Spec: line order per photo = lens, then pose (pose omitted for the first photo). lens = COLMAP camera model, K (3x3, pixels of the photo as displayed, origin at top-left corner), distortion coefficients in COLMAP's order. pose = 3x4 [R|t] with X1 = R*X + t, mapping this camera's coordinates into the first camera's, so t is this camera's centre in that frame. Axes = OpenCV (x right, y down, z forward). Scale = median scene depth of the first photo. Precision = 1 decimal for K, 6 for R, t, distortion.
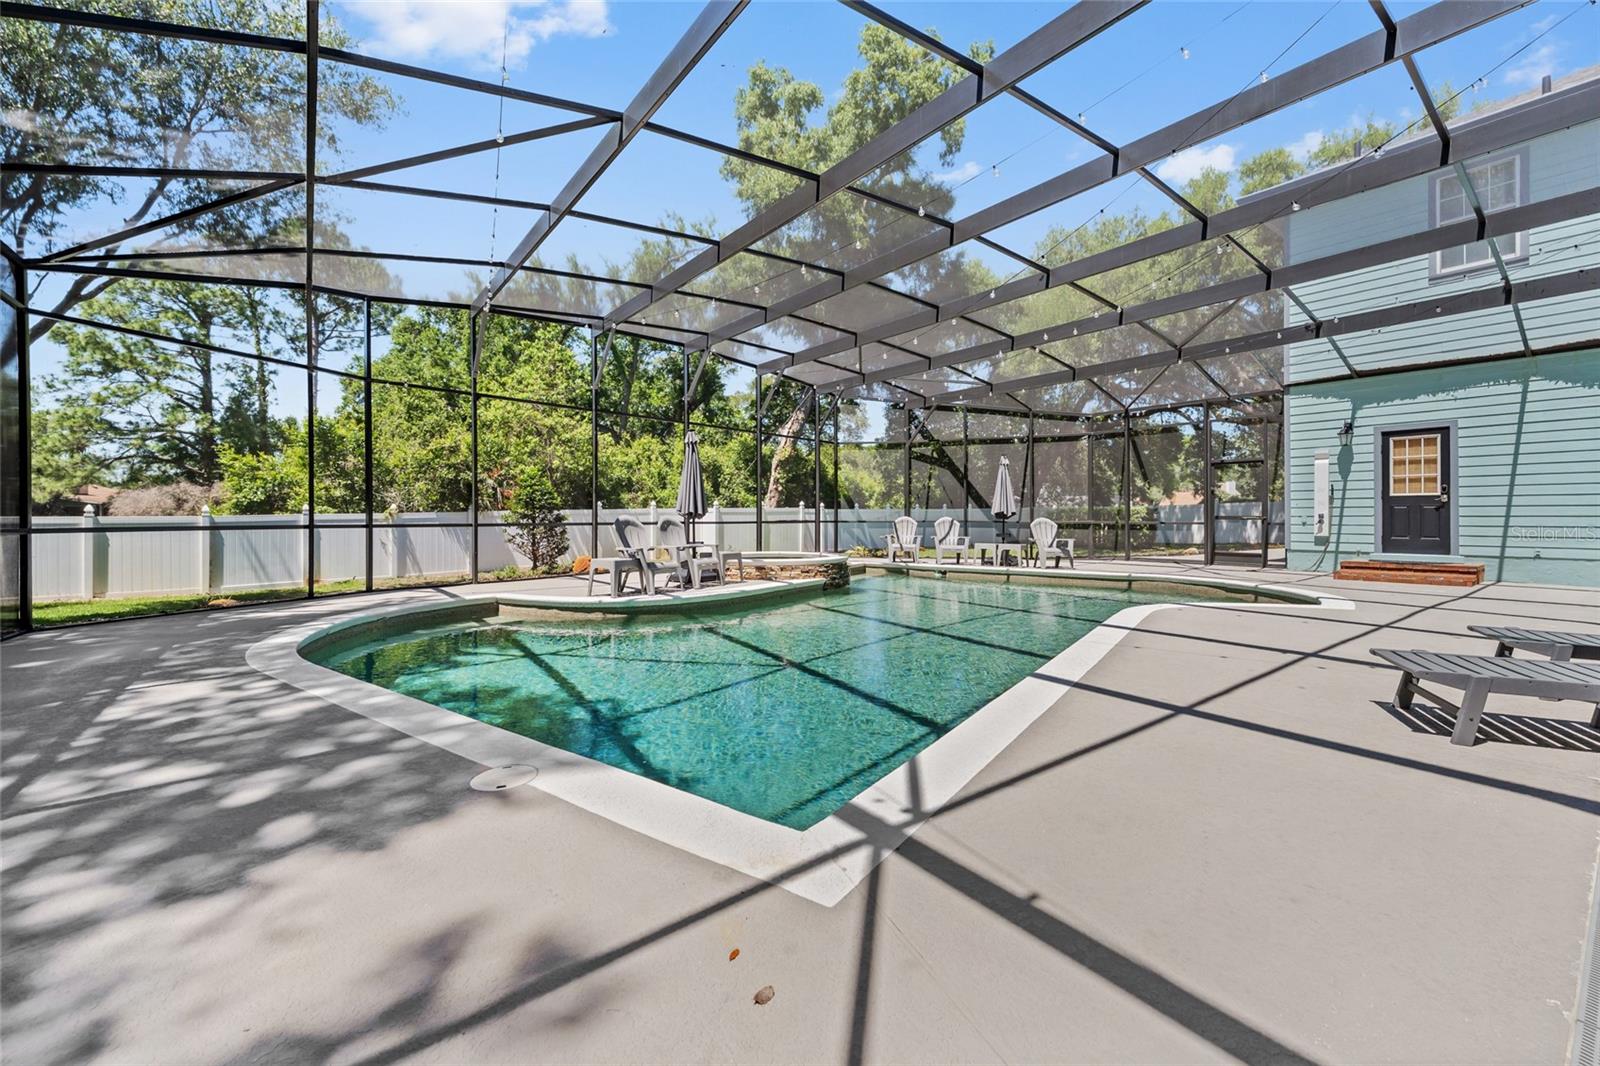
lens RADIAL K [[644.6, 0, 800.0], [0, 644.6, 533.0], [0, 0, 1]] dist [0.001111, -0.000122]
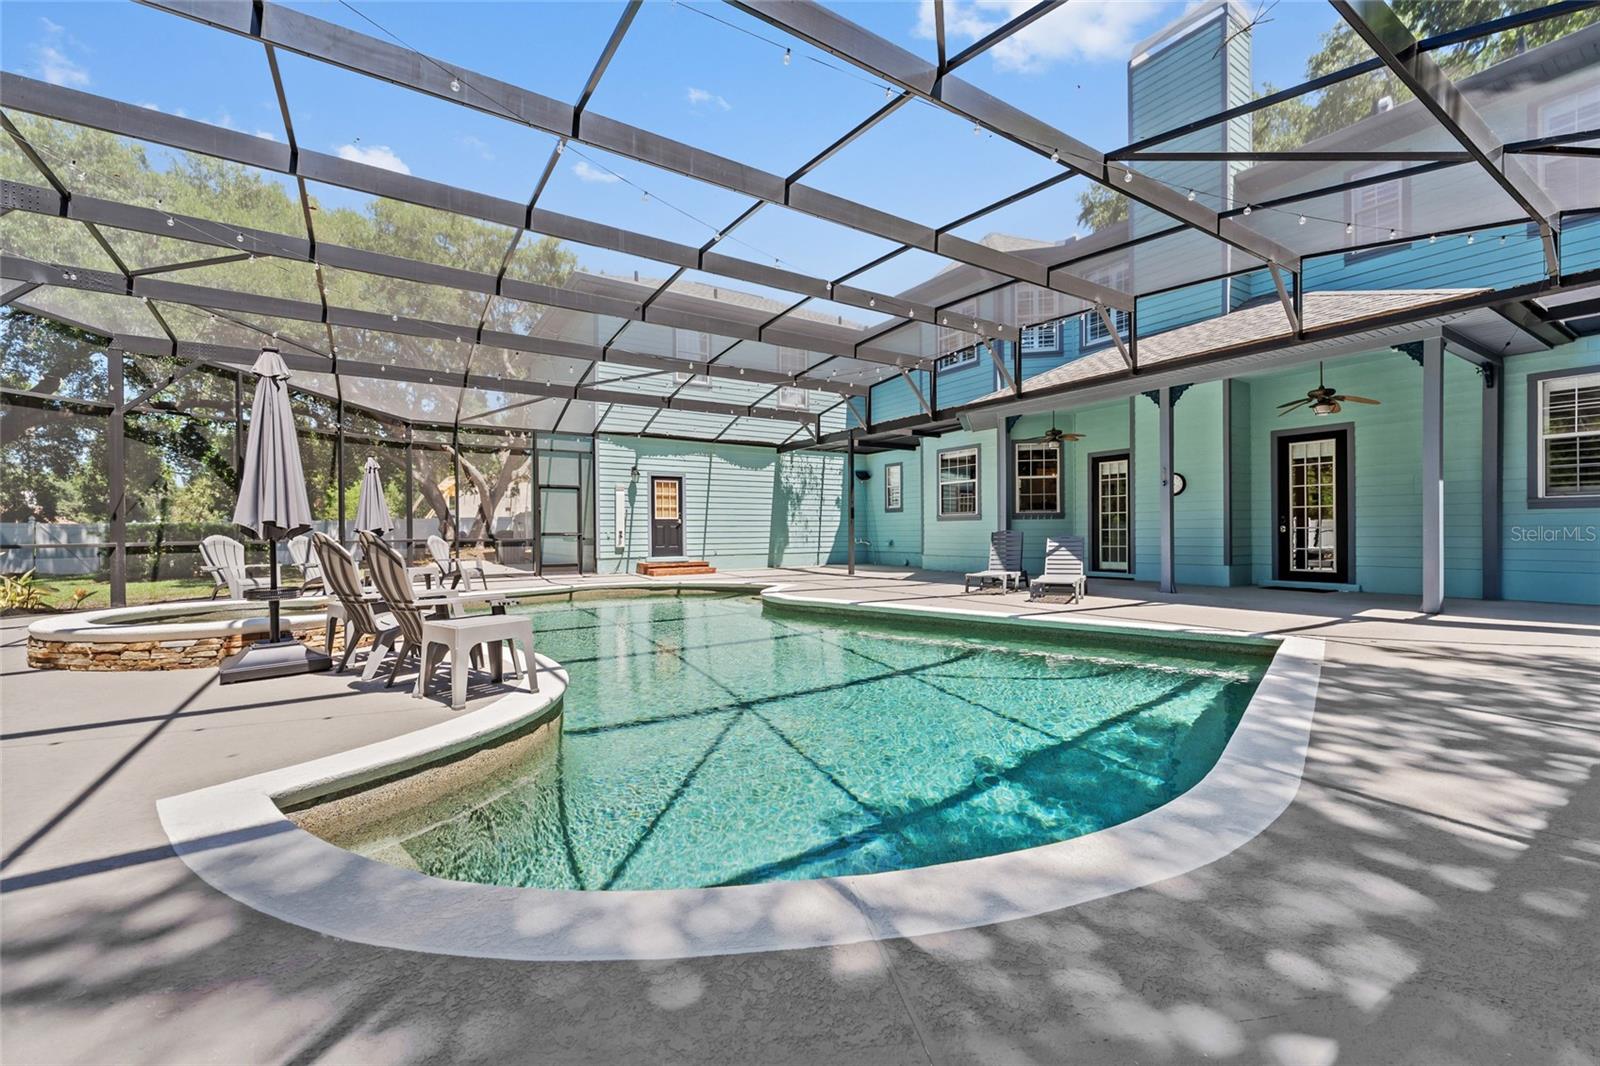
lens RADIAL K [[644.6, 0, 800.0], [0, 644.6, 533.0], [0, 0, 1]] dist [0.001111, -0.000122]
pose [[0.065684, -0.006441, 0.997820, -0.553580], [0.024982, 0.999676, 0.004809, -0.023660], [-0.997528, 0.024612, 0.065823, 0.566315]]
